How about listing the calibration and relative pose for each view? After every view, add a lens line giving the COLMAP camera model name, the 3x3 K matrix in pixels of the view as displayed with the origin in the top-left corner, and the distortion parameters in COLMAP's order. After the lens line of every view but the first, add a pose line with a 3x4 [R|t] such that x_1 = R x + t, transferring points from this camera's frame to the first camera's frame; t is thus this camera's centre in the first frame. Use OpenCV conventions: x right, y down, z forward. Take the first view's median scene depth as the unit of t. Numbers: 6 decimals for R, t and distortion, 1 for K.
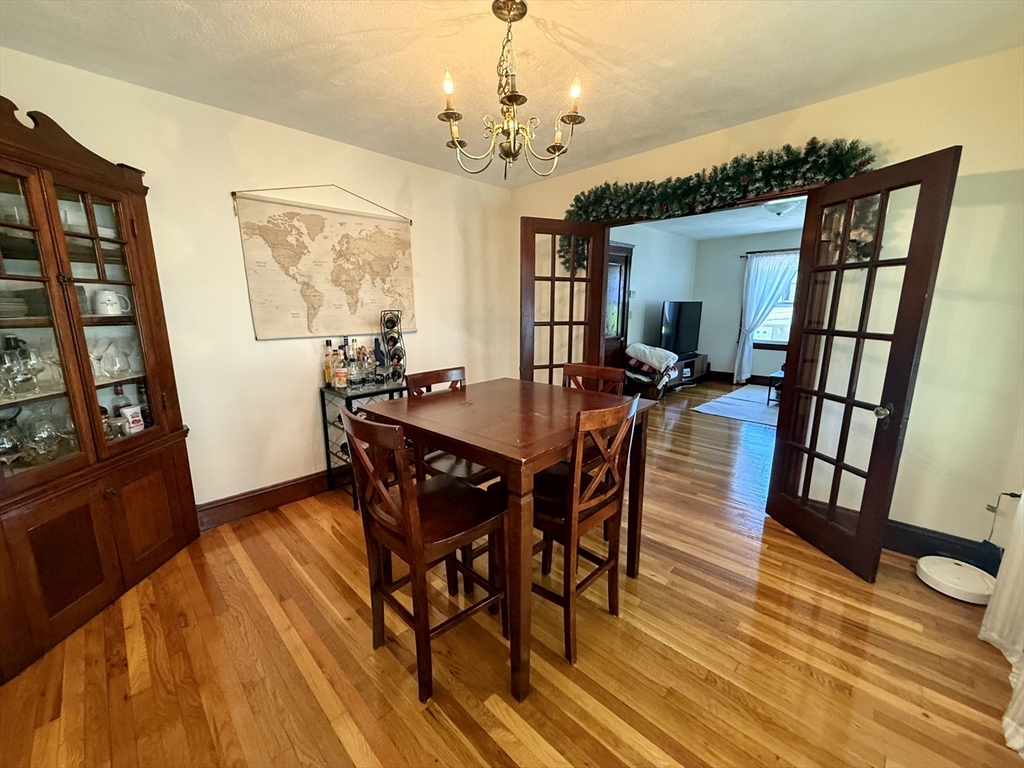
lens RADIAL K [[407.8, 0, 511.9], [0, 407.8, 385.7], [0, 0, 1]] dist [-0.000272, -0.000566]
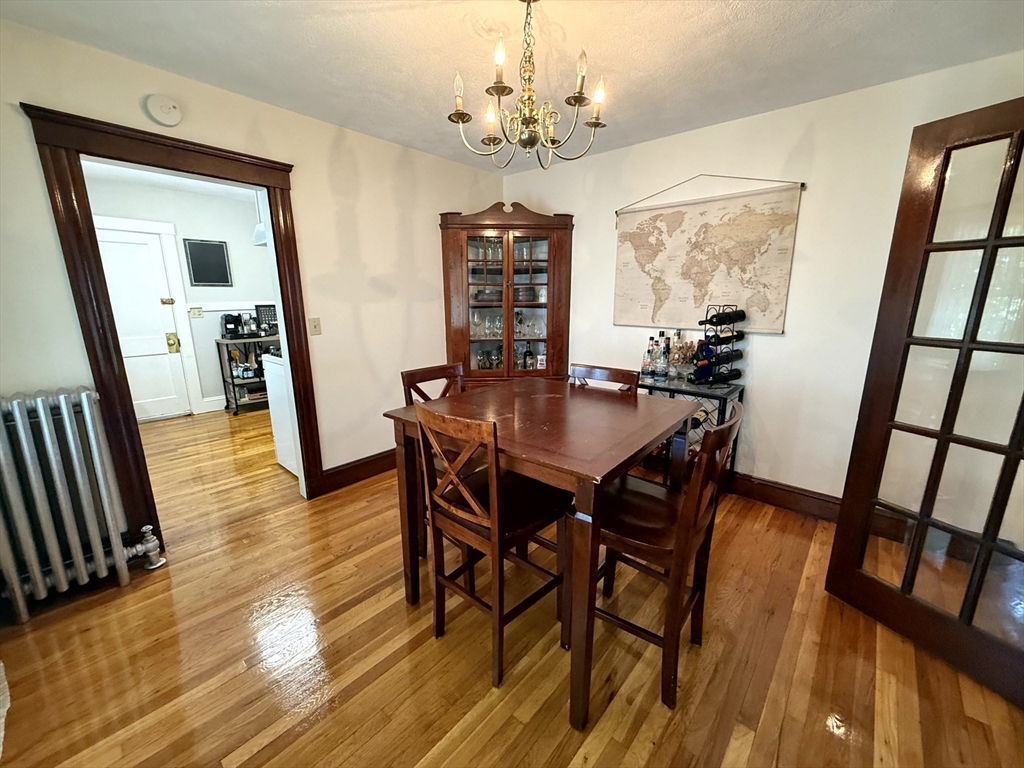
lens RADIAL K [[407.8, 0, 511.9], [0, 407.8, 385.7], [0, 0, 1]] dist [-0.000272, -0.000566]
pose [[0.046405, 0.220985, -0.974173, 0.617399], [-0.196495, 0.958189, 0.207999, -0.124512], [0.979406, 0.181768, 0.087887, 0.573395]]
